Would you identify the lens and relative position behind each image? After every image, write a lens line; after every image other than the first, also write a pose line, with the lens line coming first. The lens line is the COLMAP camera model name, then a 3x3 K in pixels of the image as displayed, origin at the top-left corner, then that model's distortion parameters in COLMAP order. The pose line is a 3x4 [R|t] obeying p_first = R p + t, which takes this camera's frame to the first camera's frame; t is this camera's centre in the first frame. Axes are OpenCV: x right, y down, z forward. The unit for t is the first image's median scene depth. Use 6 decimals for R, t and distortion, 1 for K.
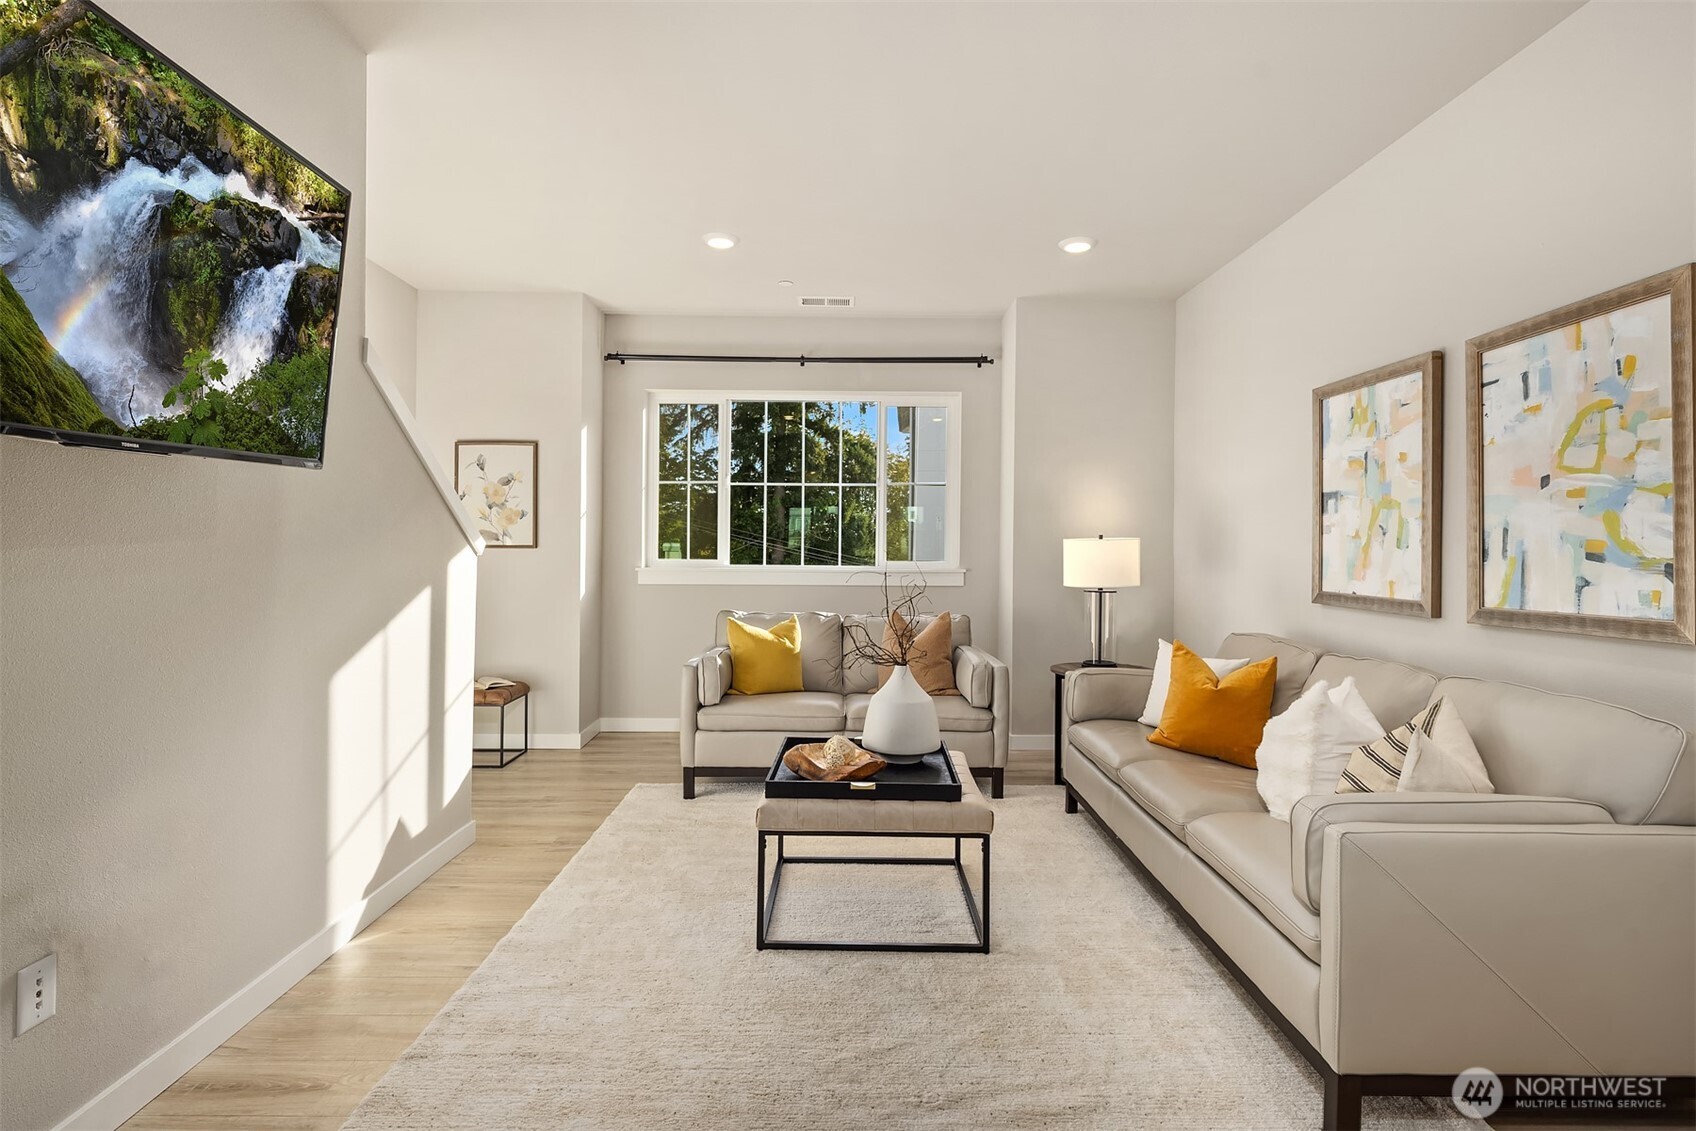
lens RADIAL K [[824.3, 0, 852.1], [0, 824.3, 546.5], [0, 0, 1]] dist [0.001522, -0.000057]
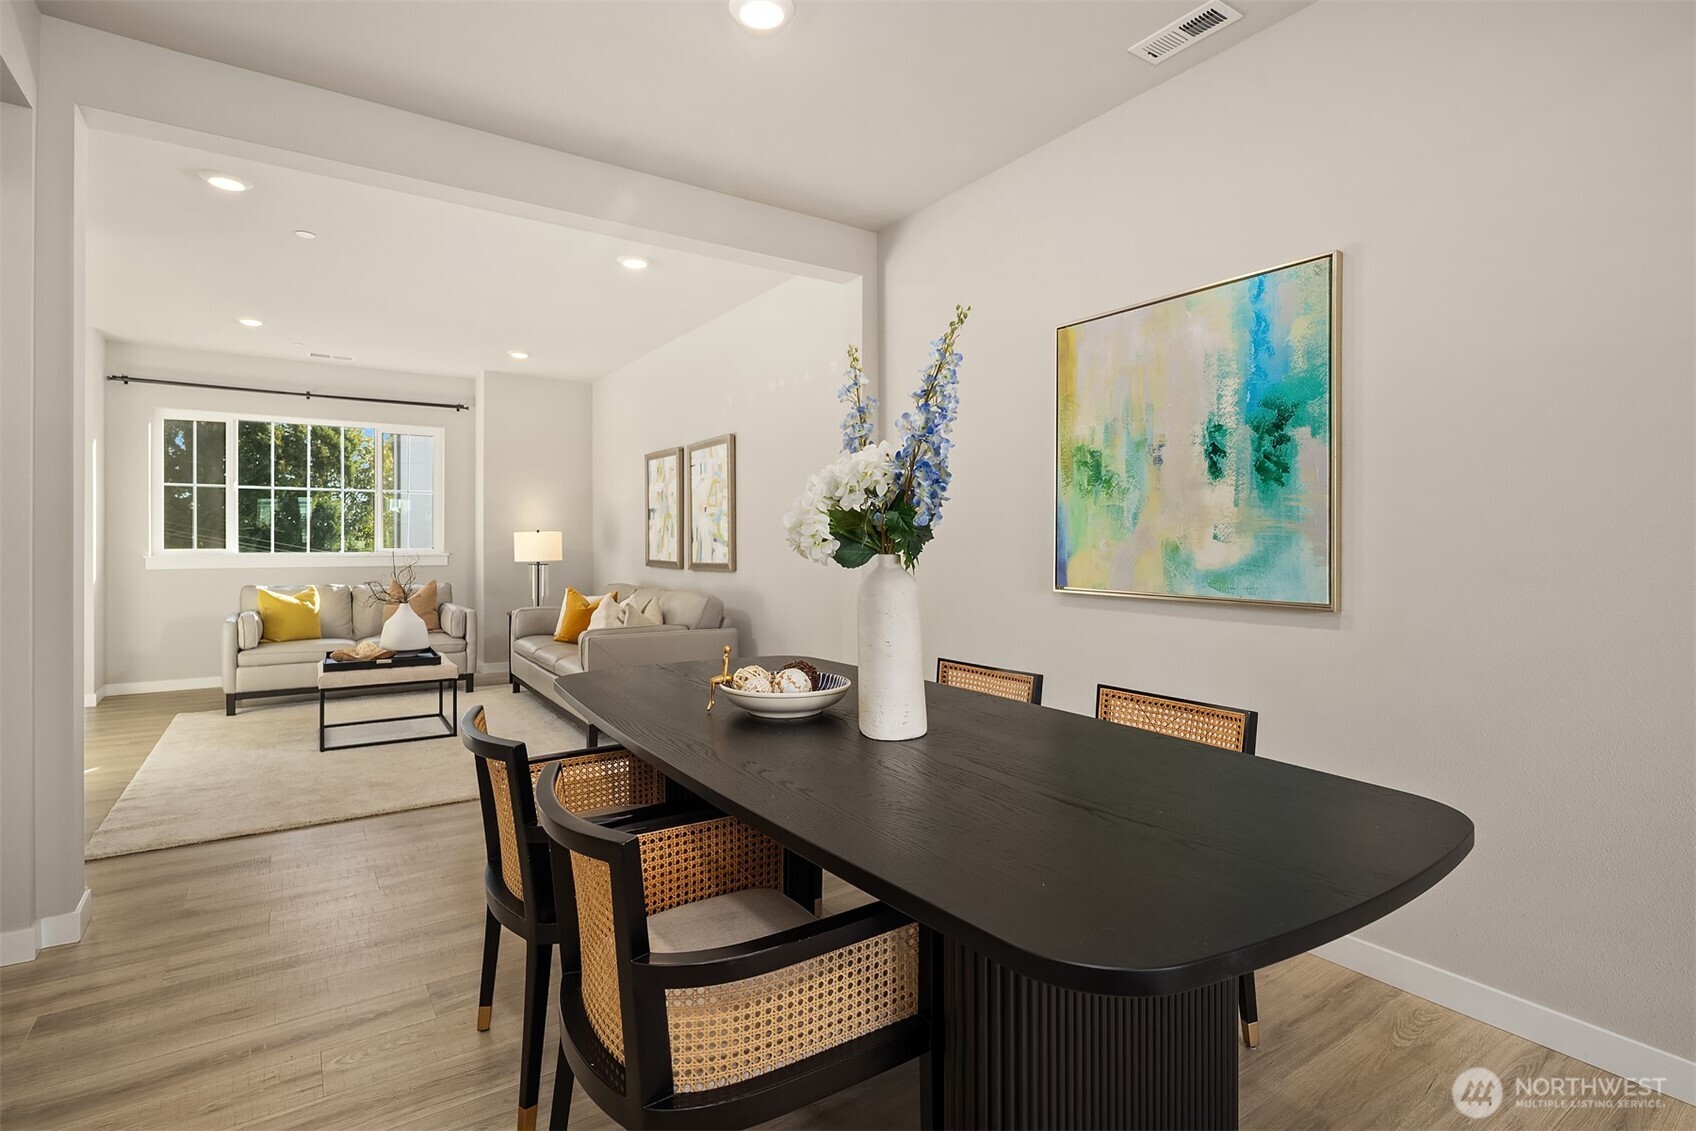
lens RADIAL K [[839.4, 0, 865.9], [0, 839.4, 555.0], [0, 0, 1]] dist [0.000775, -0.000312]
pose [[0.834589, -0.014375, 0.550686, -0.075589], [0.003317, 0.999772, 0.021070, 0.003101], [-0.550863, -0.015758, 0.834447, -0.767730]]
